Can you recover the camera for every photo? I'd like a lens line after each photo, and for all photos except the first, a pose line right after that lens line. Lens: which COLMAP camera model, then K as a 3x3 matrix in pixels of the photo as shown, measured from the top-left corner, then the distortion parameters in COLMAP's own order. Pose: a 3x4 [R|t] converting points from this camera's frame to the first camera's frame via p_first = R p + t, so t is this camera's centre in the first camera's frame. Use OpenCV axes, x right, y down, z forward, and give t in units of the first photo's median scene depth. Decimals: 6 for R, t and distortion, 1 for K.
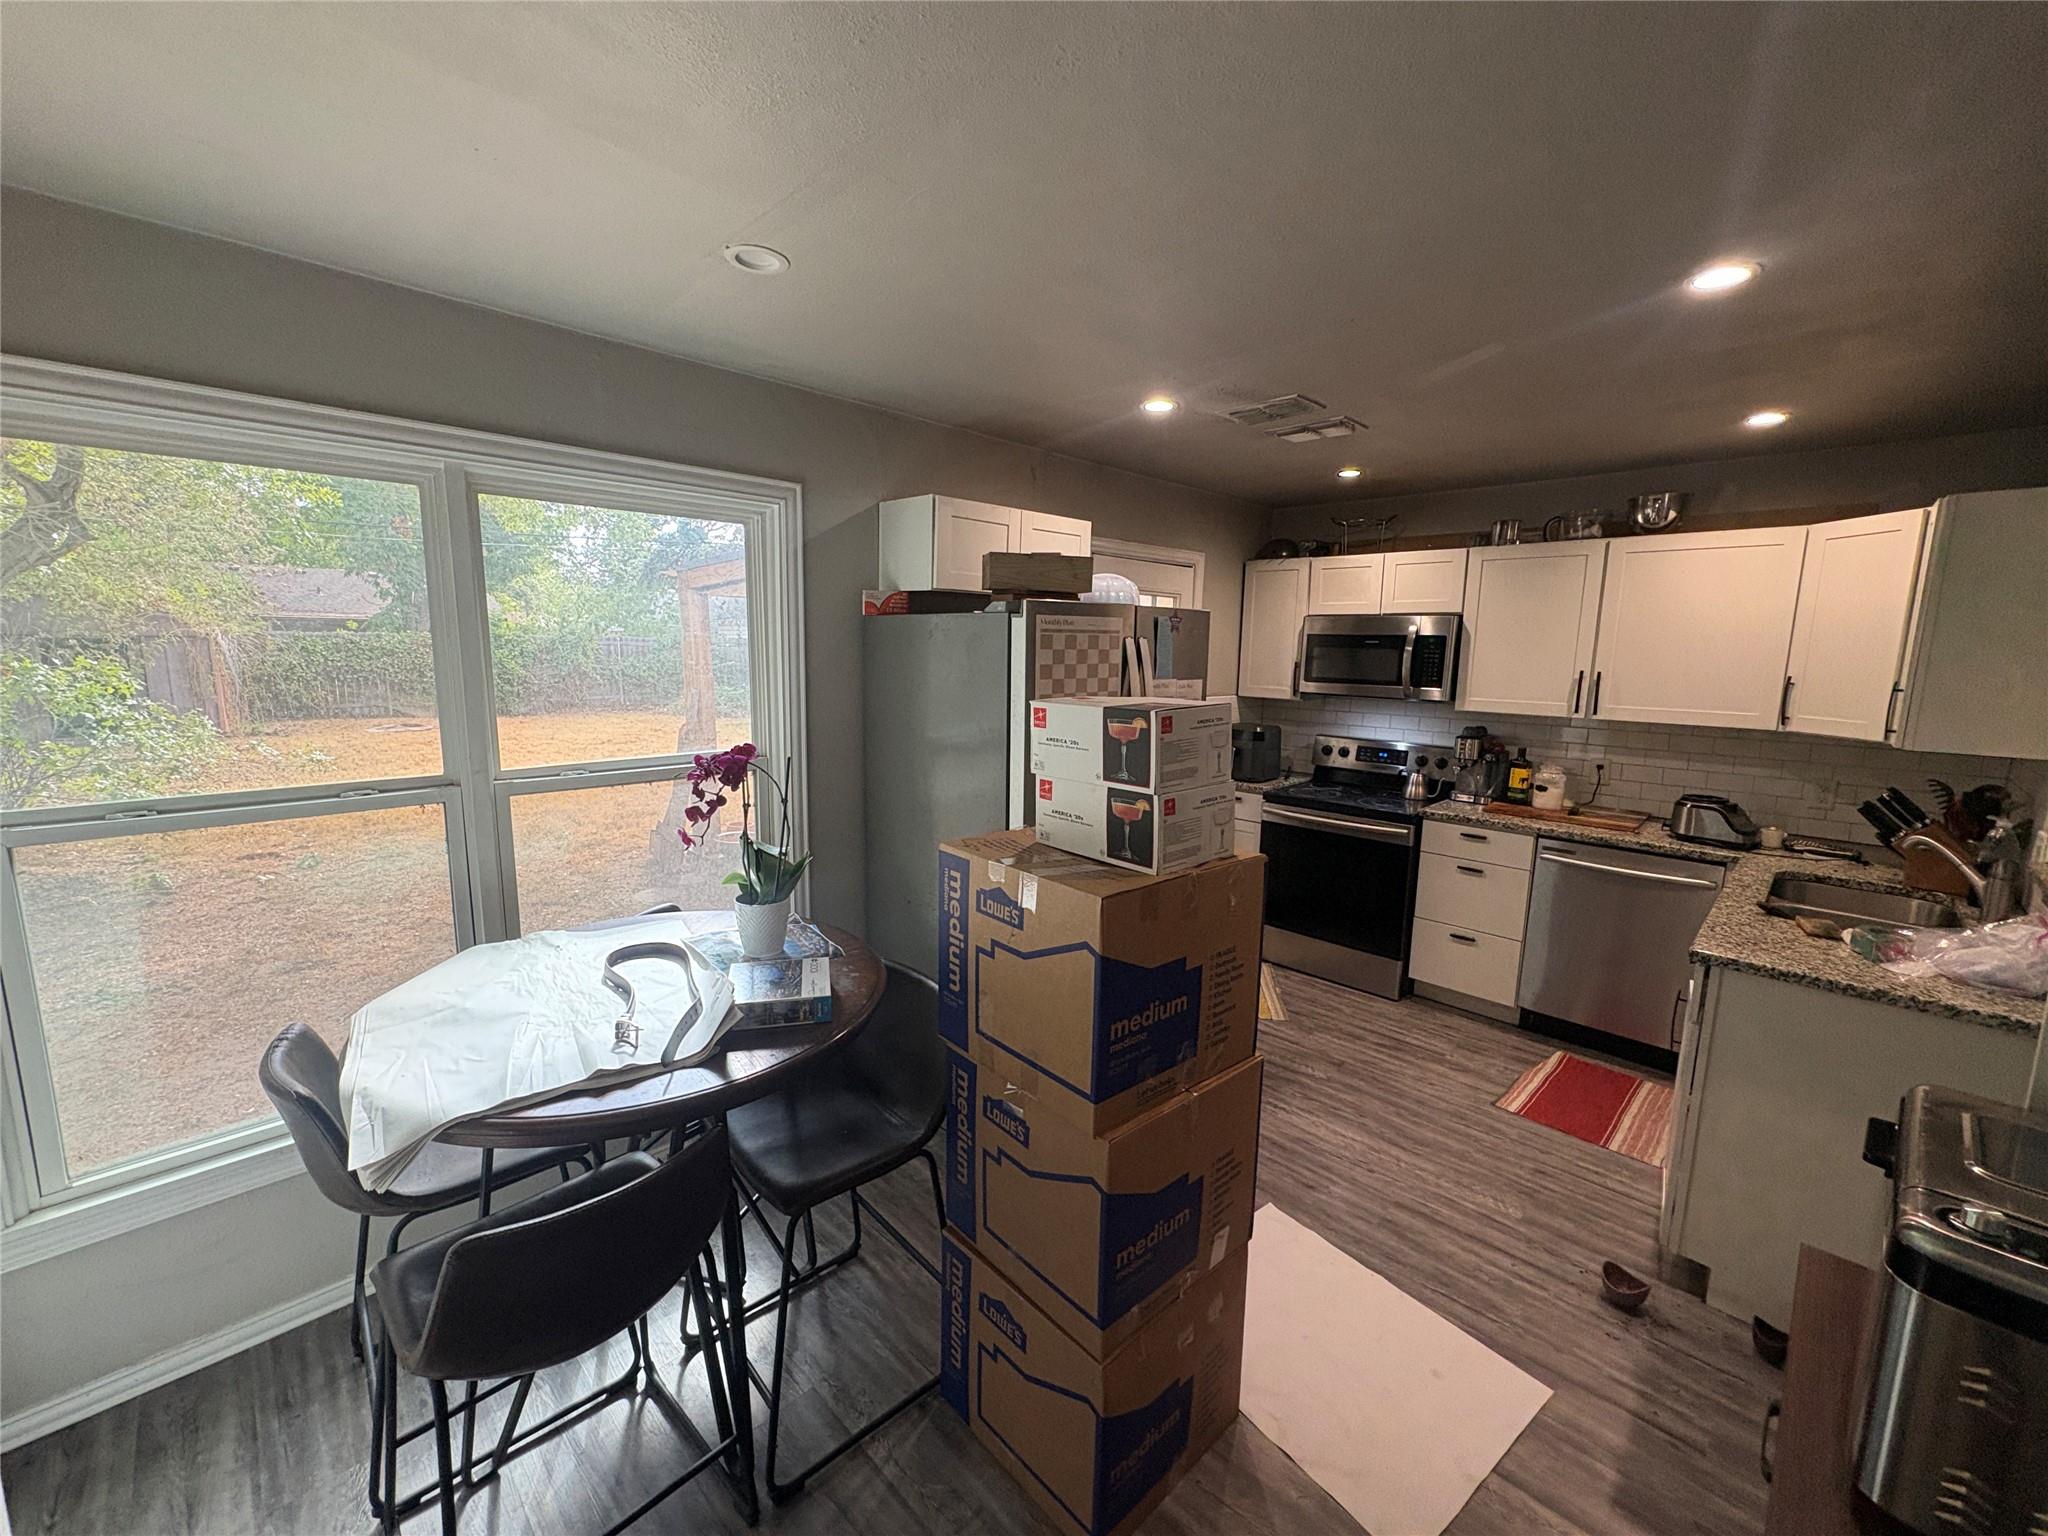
lens RADIAL K [[818.0, 0, 1024.0], [0, 818.0, 768.0], [0, 0, 1]] dist [0.002715, -0.000353]
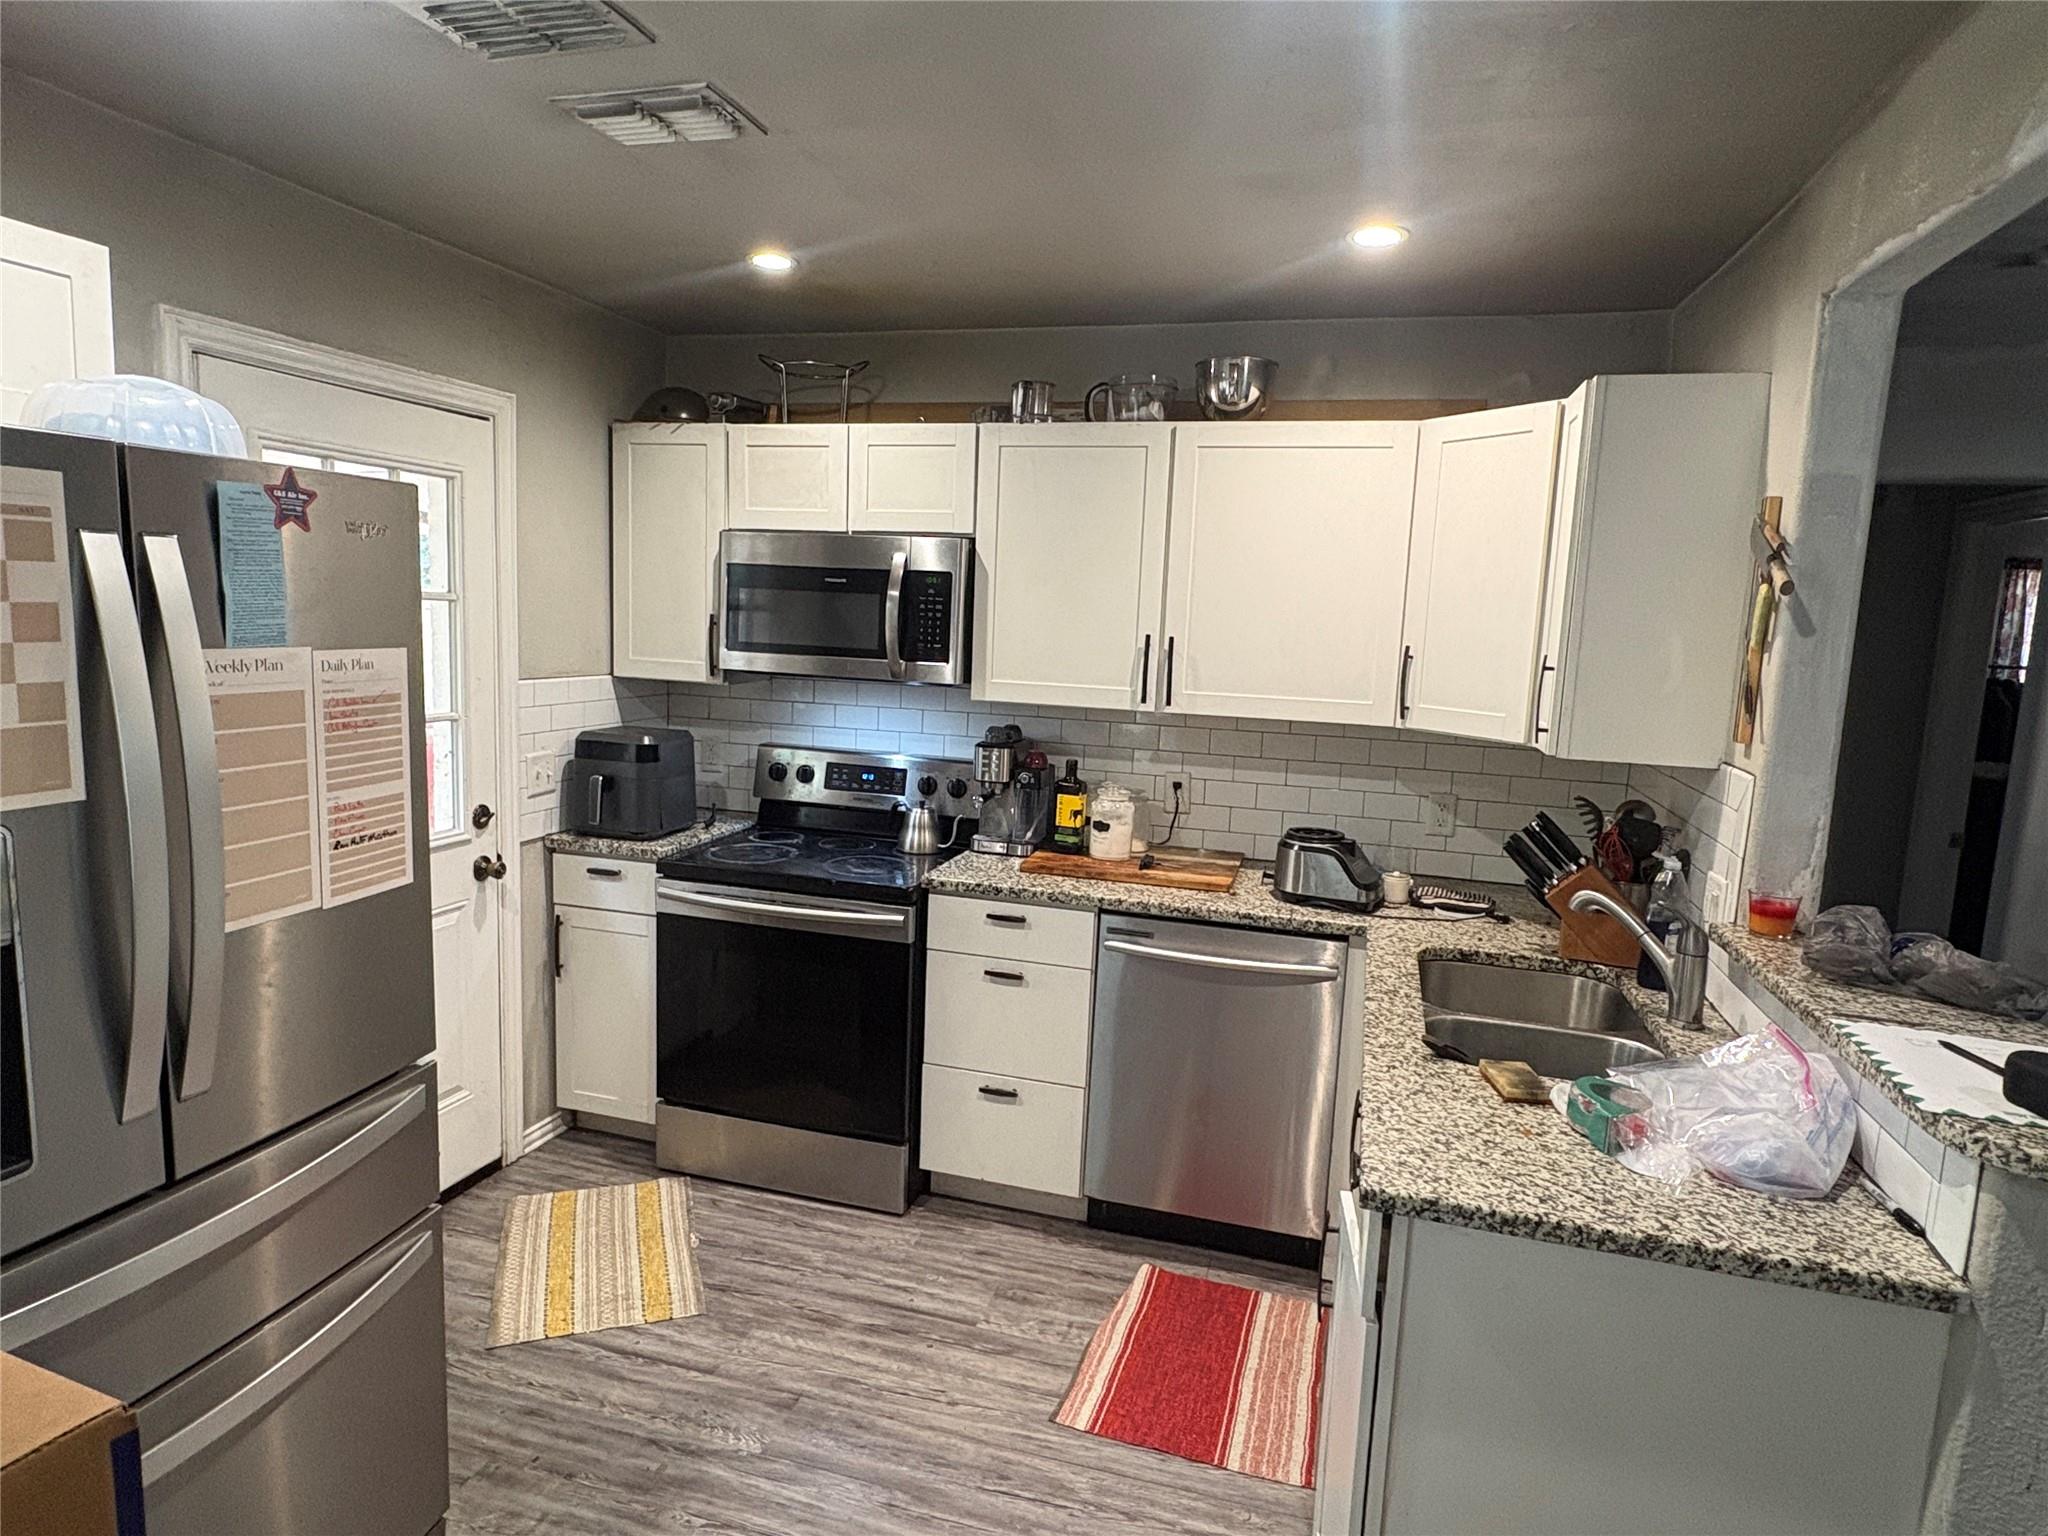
lens RADIAL K [[1147.6, 0, 1024.0], [0, 1147.6, 768.0], [0, 0, 1]] dist [0.001554, 0.000002]
pose [[0.878430, -0.046391, 0.475614, 0.180815], [0.045778, 0.998869, 0.012880, -0.033583], [-0.475673, 0.010458, 0.879560, 0.281456]]
